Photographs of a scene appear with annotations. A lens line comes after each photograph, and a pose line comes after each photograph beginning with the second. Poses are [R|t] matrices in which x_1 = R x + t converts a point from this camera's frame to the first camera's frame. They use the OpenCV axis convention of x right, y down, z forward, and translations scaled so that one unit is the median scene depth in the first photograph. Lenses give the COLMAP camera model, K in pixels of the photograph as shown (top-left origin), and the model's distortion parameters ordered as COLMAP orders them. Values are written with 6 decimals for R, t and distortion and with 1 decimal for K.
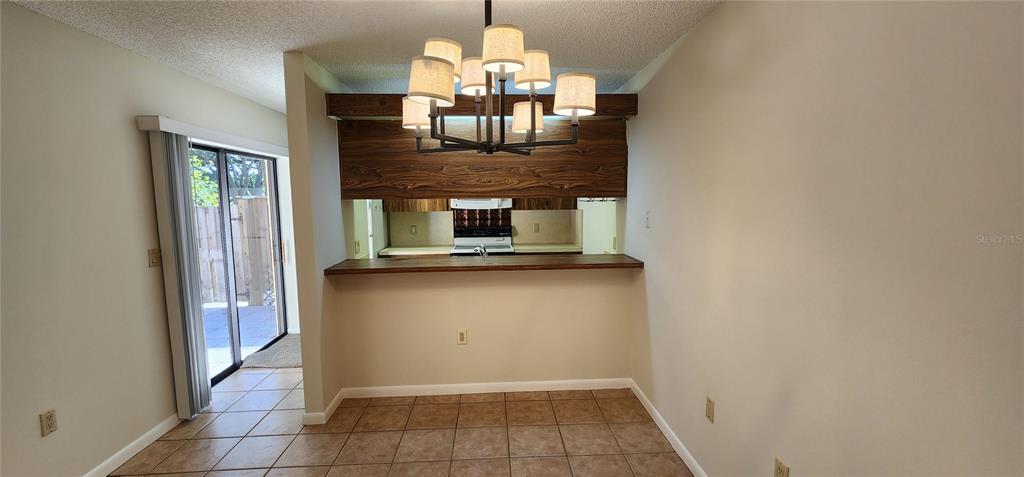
lens RADIAL K [[419.0, 0, 518.5], [0, 419.0, 239.6], [0, 0, 1]] dist [-0.003463, -0.000437]
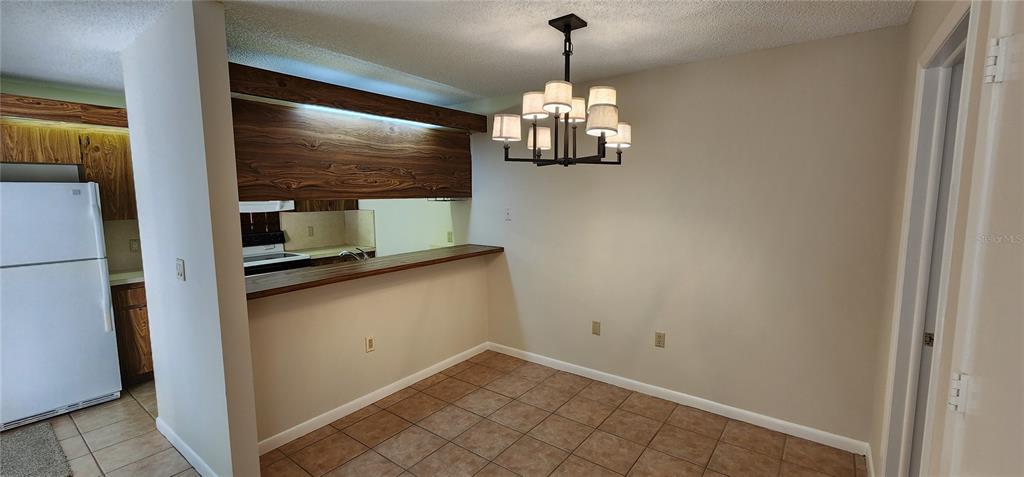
lens RADIAL K [[419.0, 0, 519.4], [0, 419.0, 240.9], [0, 0, 1]] dist [-0.003463, -0.000437]
pose [[0.639282, -0.082380, 0.764547, -0.622631], [0.080126, 0.995969, 0.040317, -0.012988], [-0.764786, 0.035486, 0.643306, 0.111993]]
